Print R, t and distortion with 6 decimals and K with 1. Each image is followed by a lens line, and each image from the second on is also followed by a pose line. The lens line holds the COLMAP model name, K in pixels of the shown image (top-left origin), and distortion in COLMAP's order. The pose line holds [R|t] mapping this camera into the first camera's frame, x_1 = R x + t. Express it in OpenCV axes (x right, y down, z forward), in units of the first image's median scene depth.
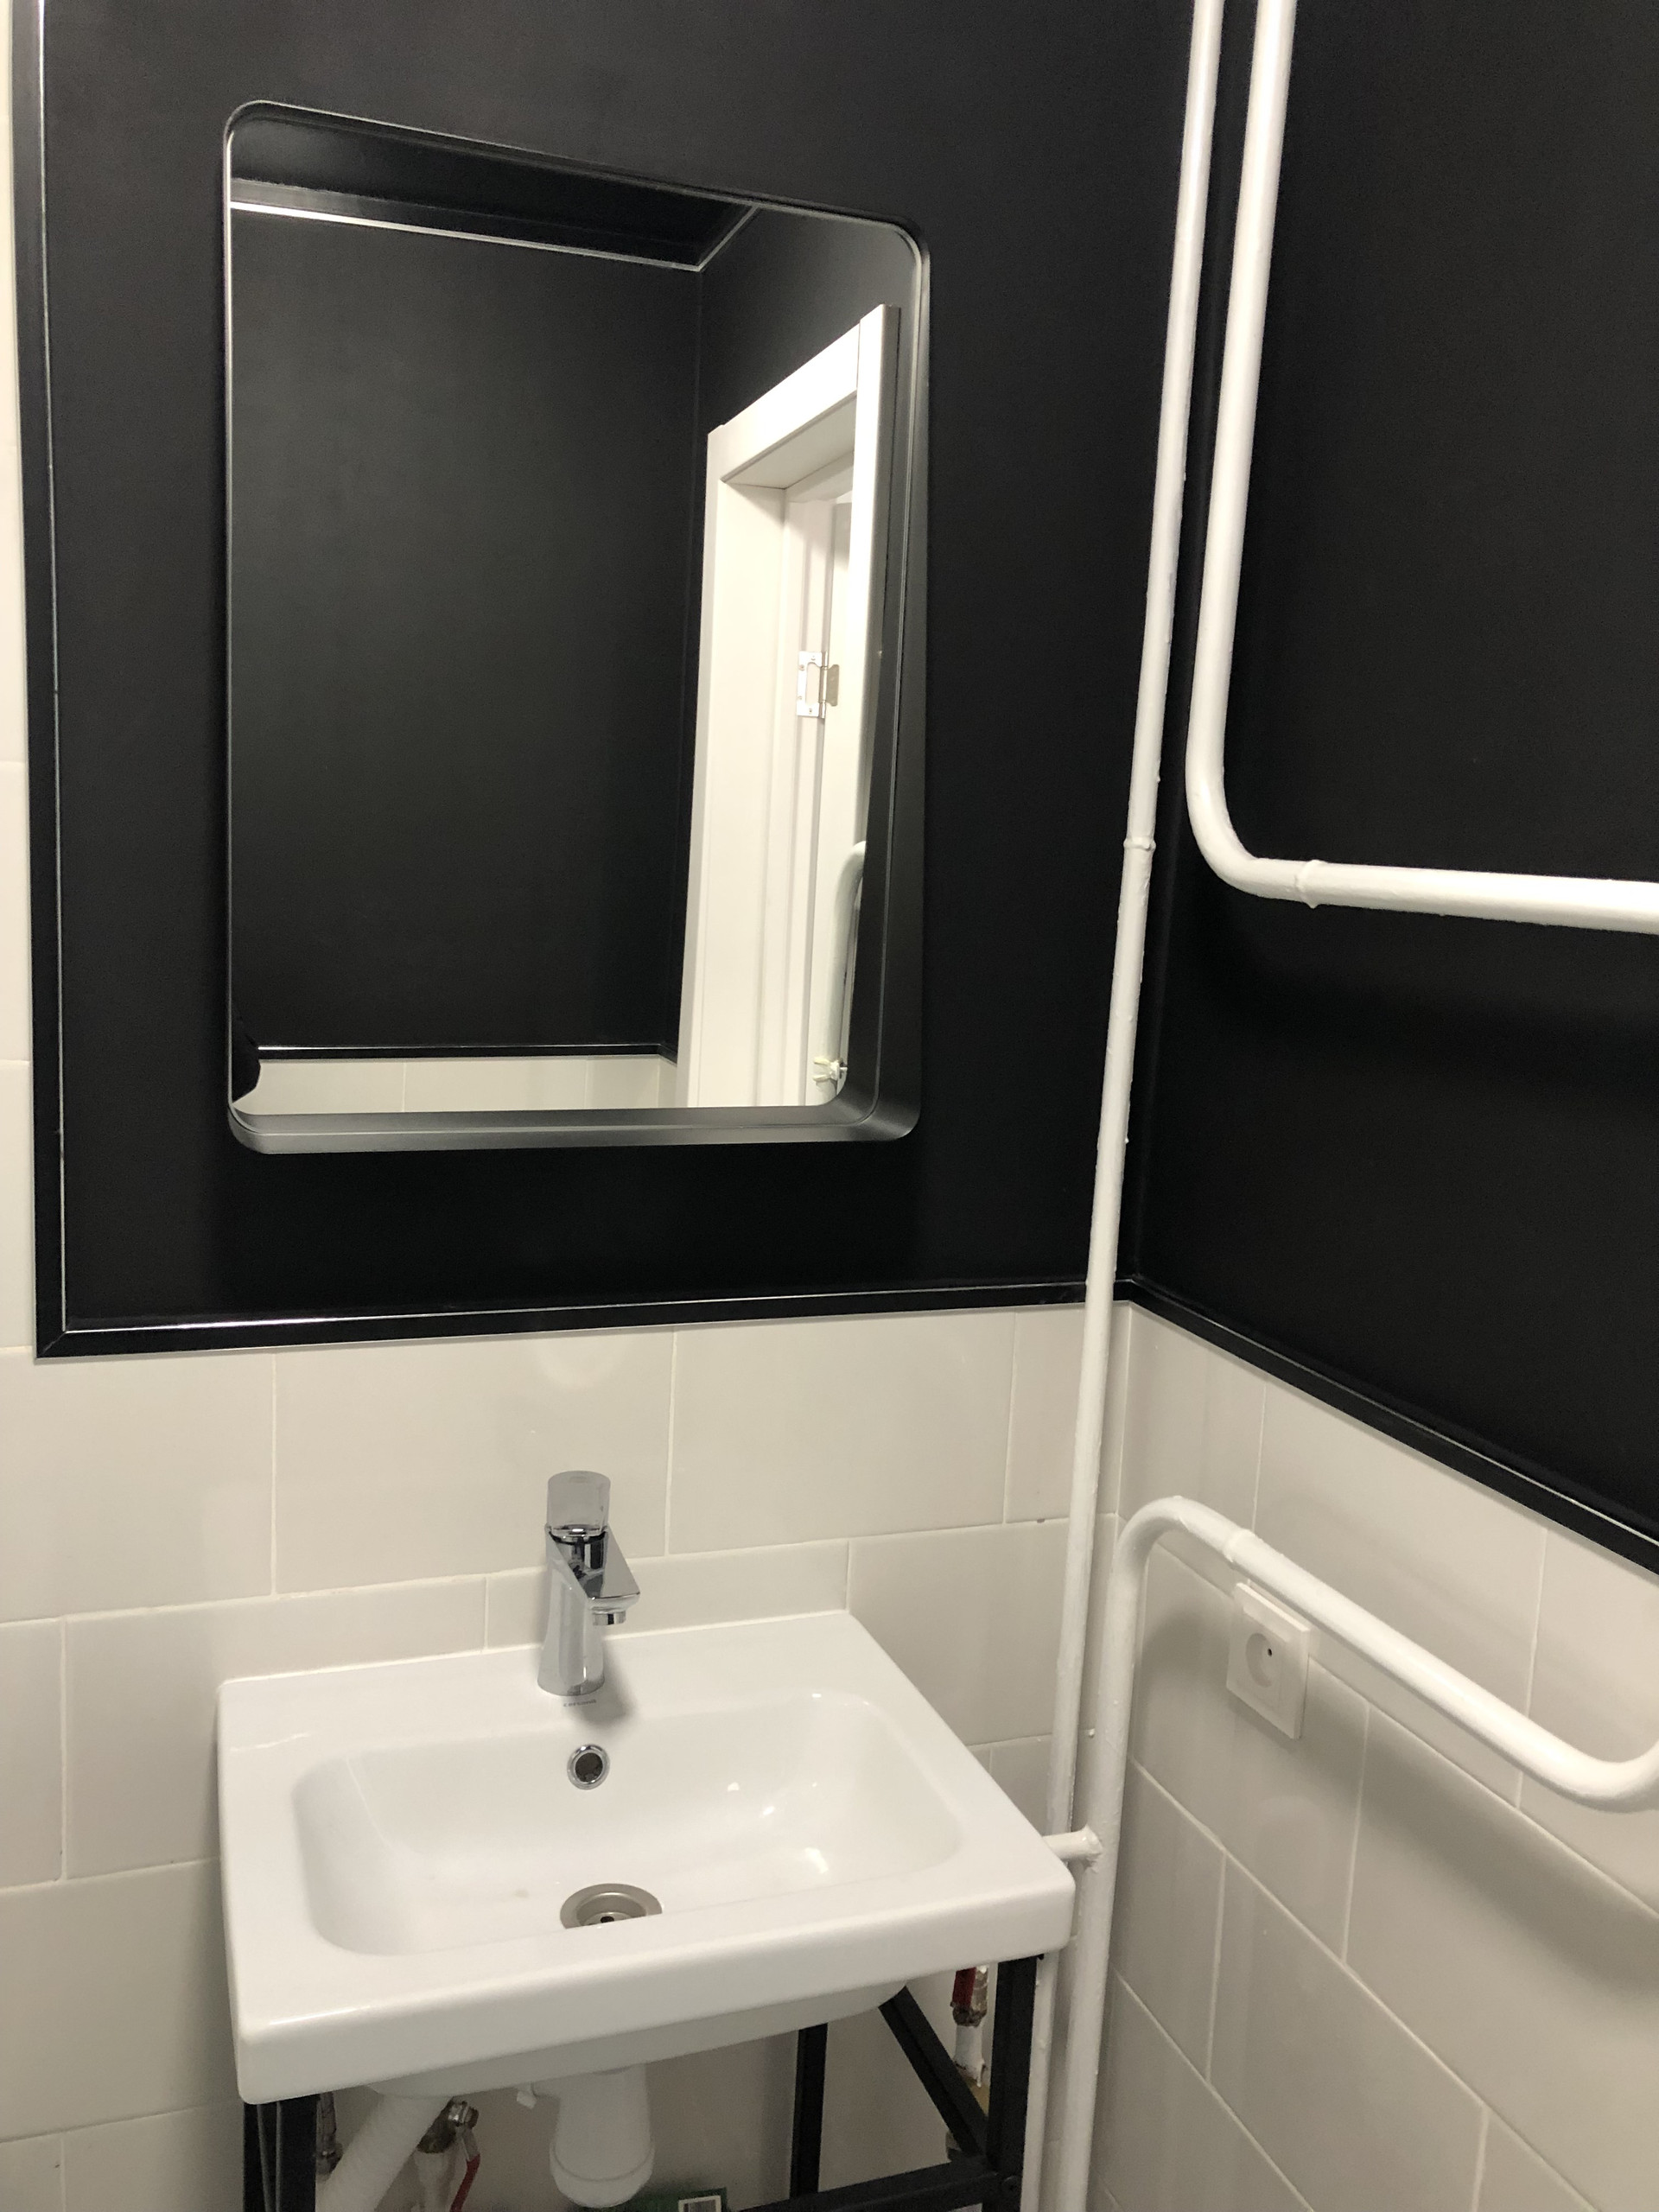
lens RADIAL K [[1811.1, 0, 829.5], [0, 1811.1, 1106.0], [0, 0, 1]] dist [-0.003997, -0.004700]
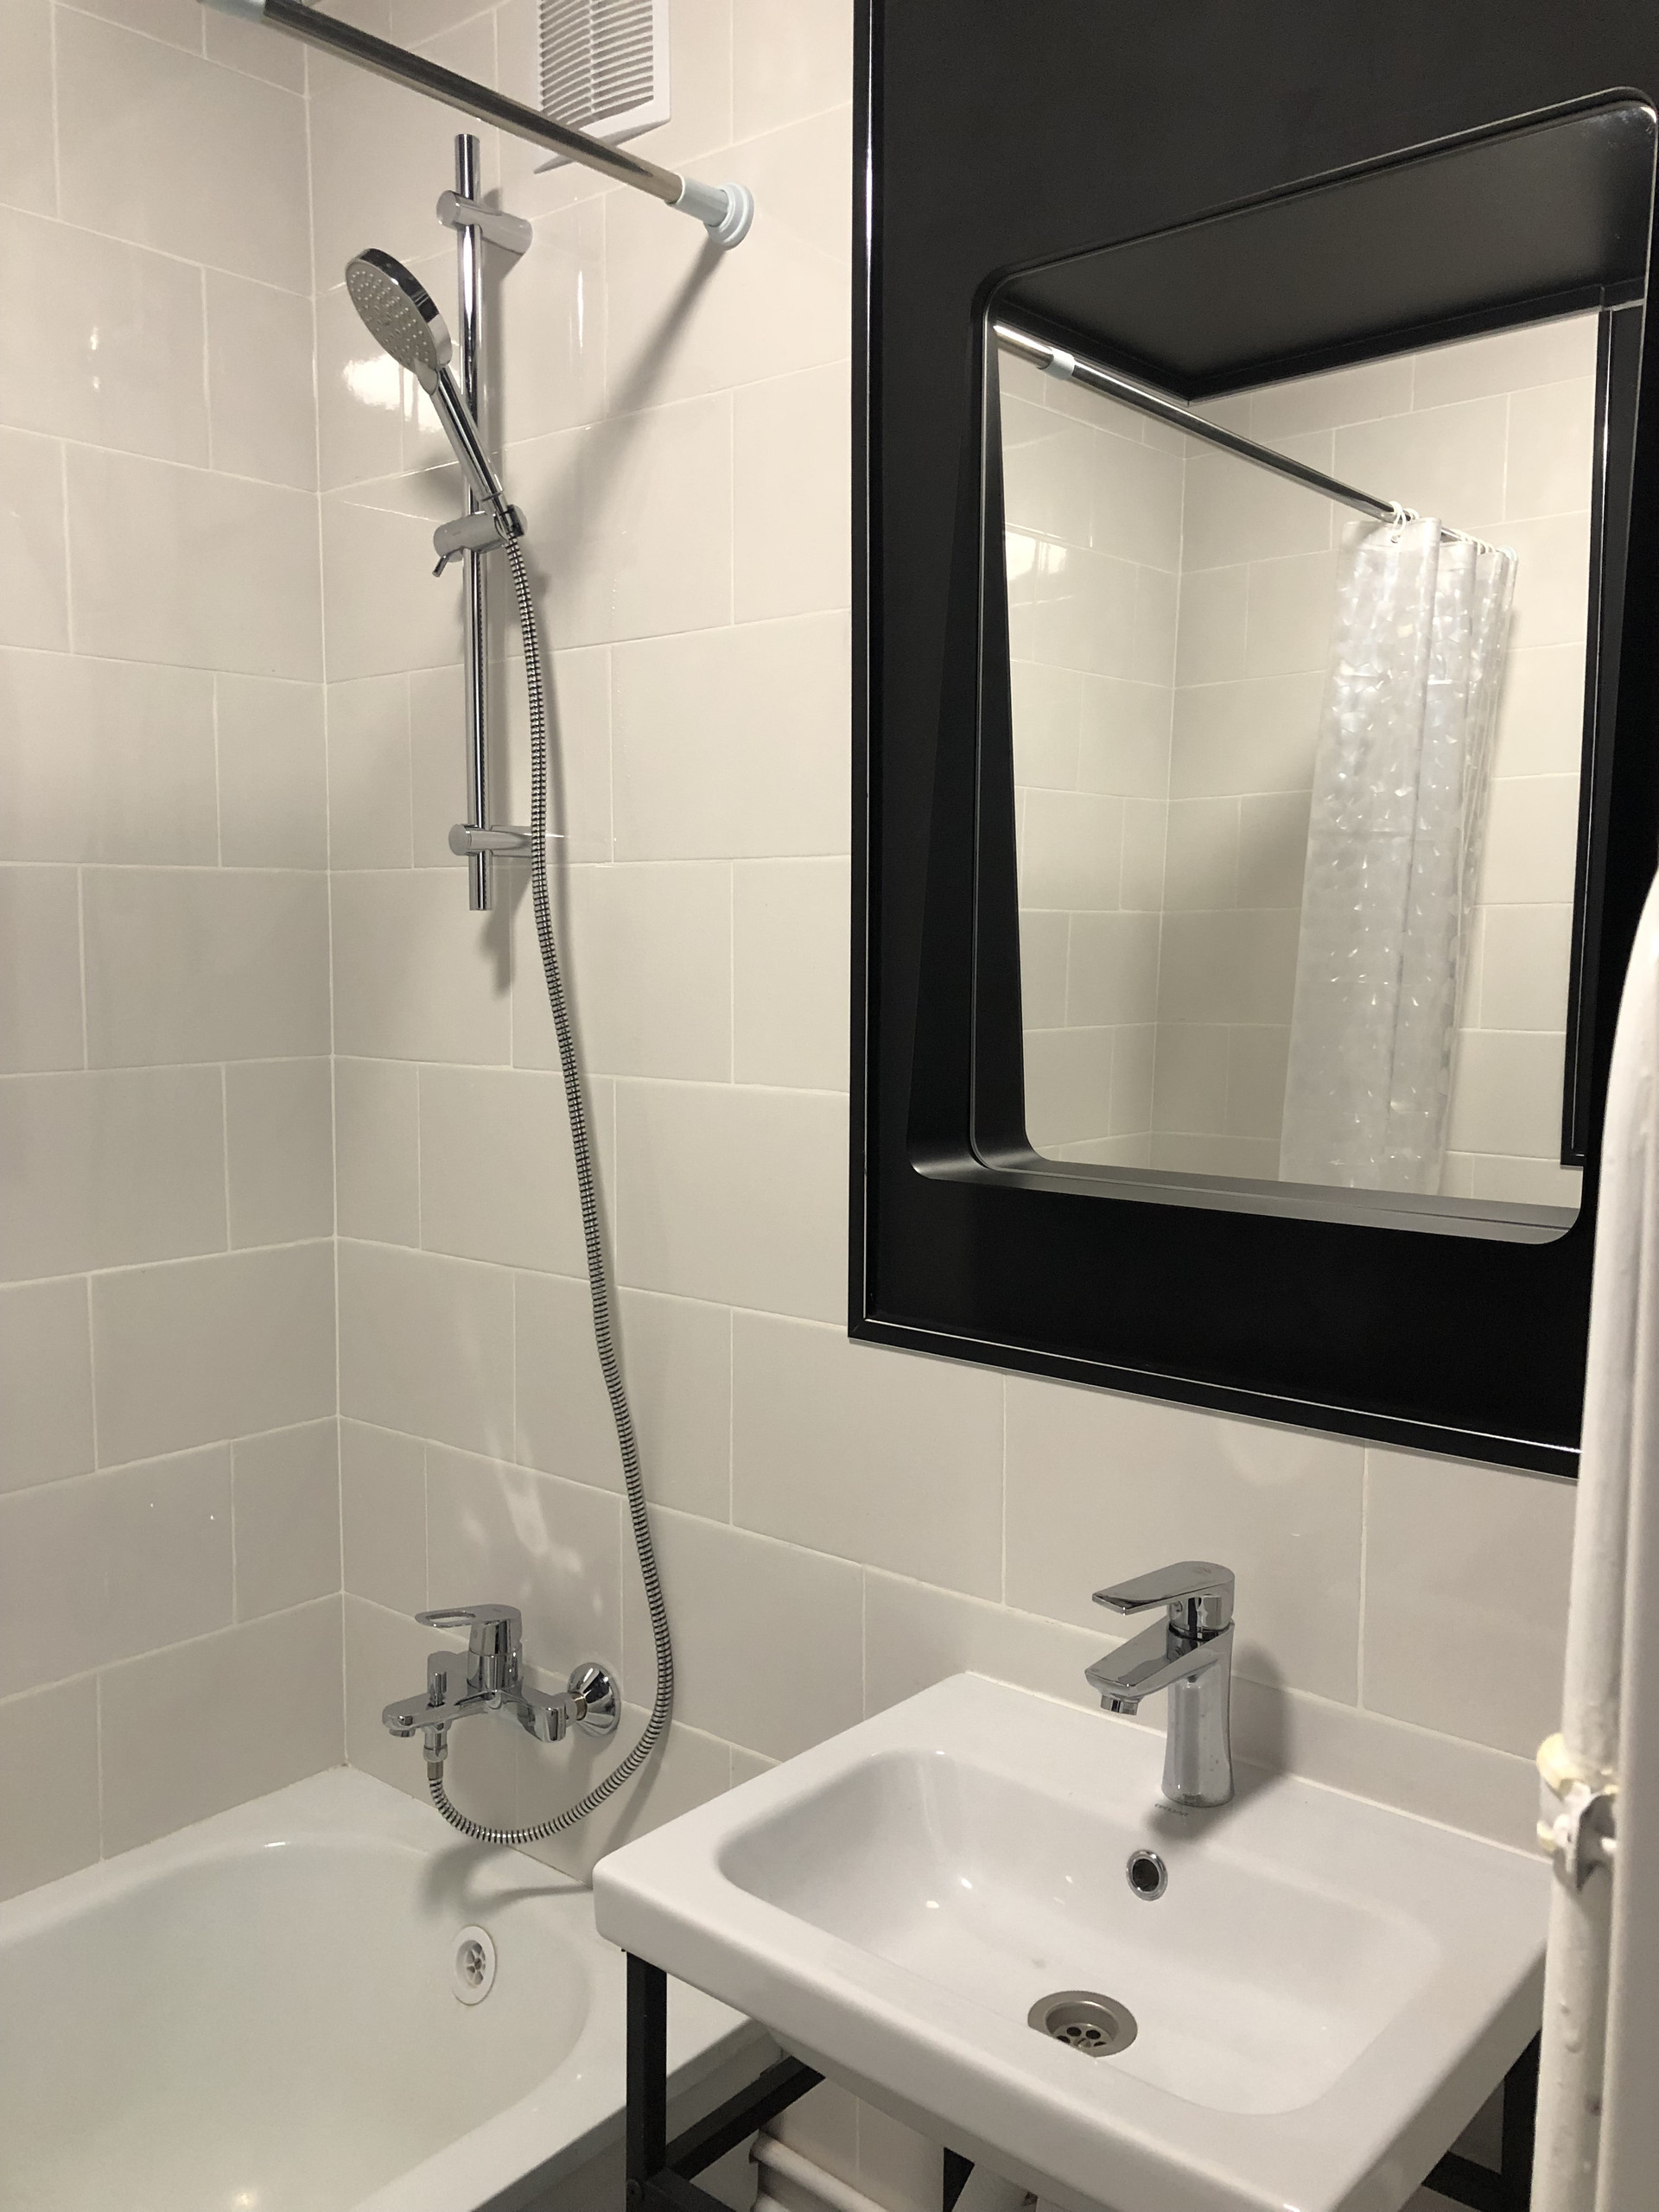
lens RADIAL K [[1811.1, 0, 829.5], [0, 1811.1, 1106.0], [0, 0, 1]] dist [-0.003997, -0.004700]
pose [[0.500465, 0.042208, -0.864727, 0.572750], [-0.118906, 0.992697, -0.020364, 0.011311], [0.857552, 0.113013, 0.501829, 0.351465]]
